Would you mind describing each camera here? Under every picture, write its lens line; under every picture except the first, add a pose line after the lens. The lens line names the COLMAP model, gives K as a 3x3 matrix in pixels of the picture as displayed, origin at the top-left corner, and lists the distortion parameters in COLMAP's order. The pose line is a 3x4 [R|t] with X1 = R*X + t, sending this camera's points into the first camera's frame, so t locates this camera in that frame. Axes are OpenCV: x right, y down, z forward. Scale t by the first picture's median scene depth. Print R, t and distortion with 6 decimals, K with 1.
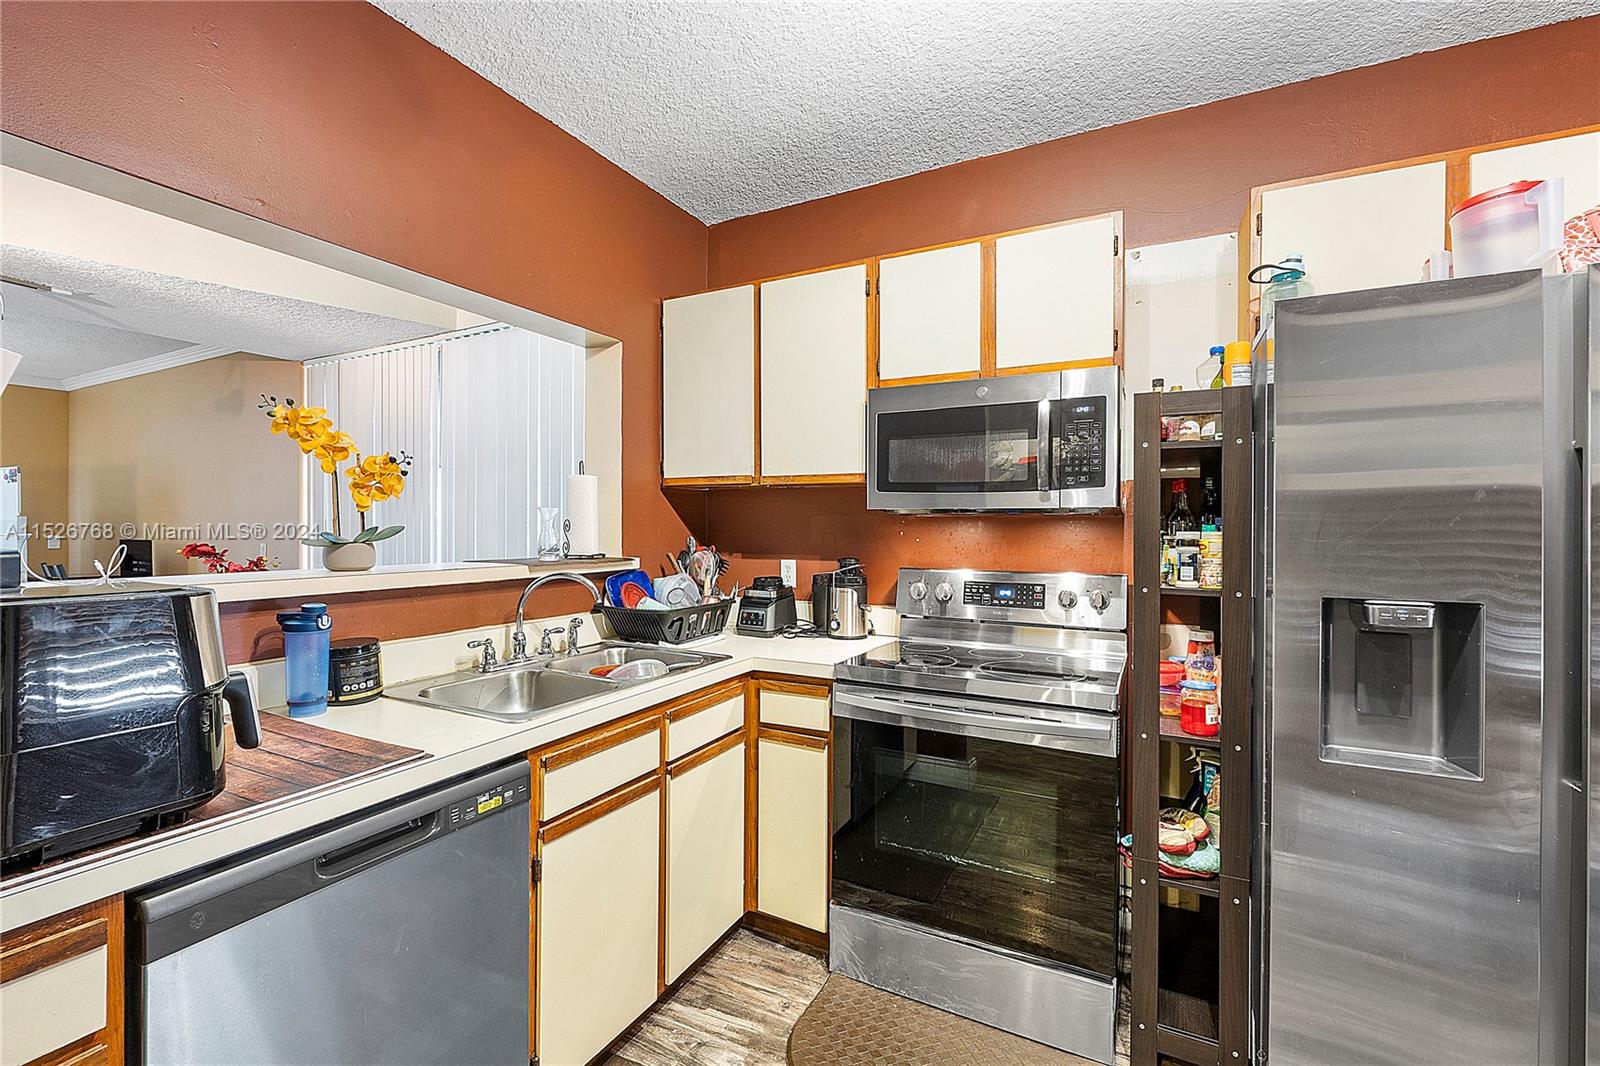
lens RADIAL K [[678.1, 0, 800.5], [0, 678.1, 528.7], [0, 0, 1]] dist [-0.006344, -0.000564]
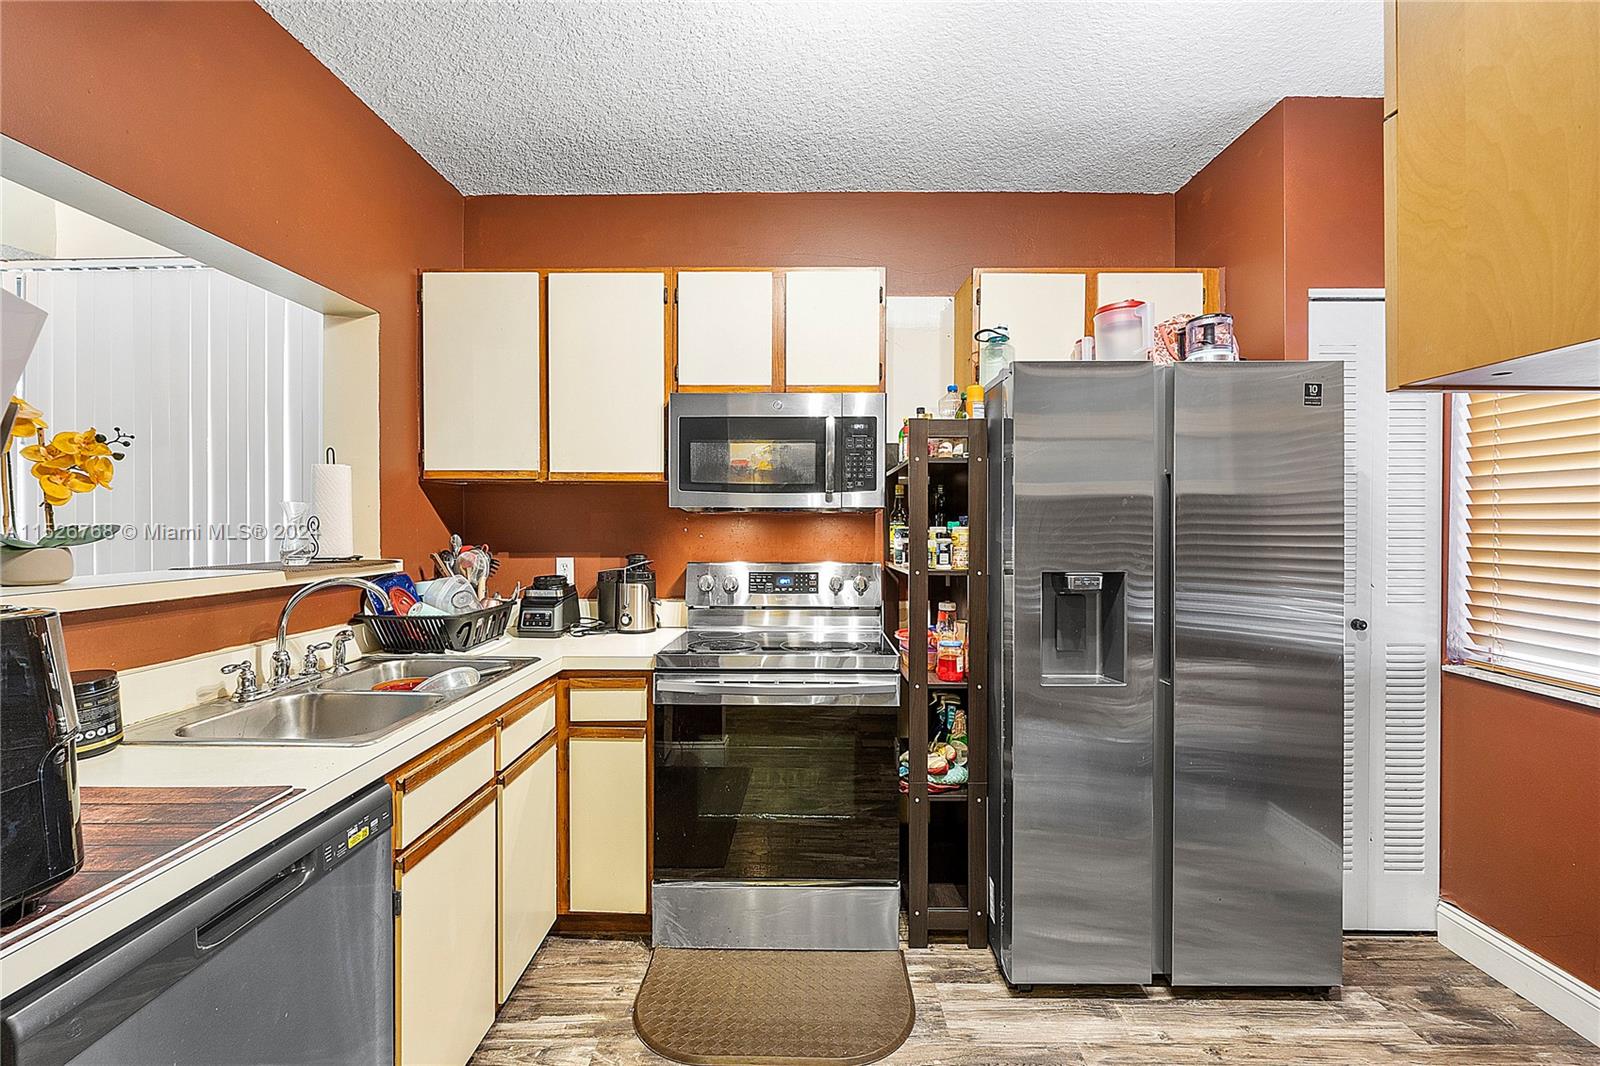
lens RADIAL K [[678.1, 0, 800.7], [0, 678.1, 529.0], [0, 0, 1]] dist [-0.006344, -0.000564]
pose [[0.892743, -0.006700, 0.450516, -0.222171], [0.003959, 0.999967, 0.007026, -0.001445], [-0.450549, -0.004489, 0.892741, -0.036661]]
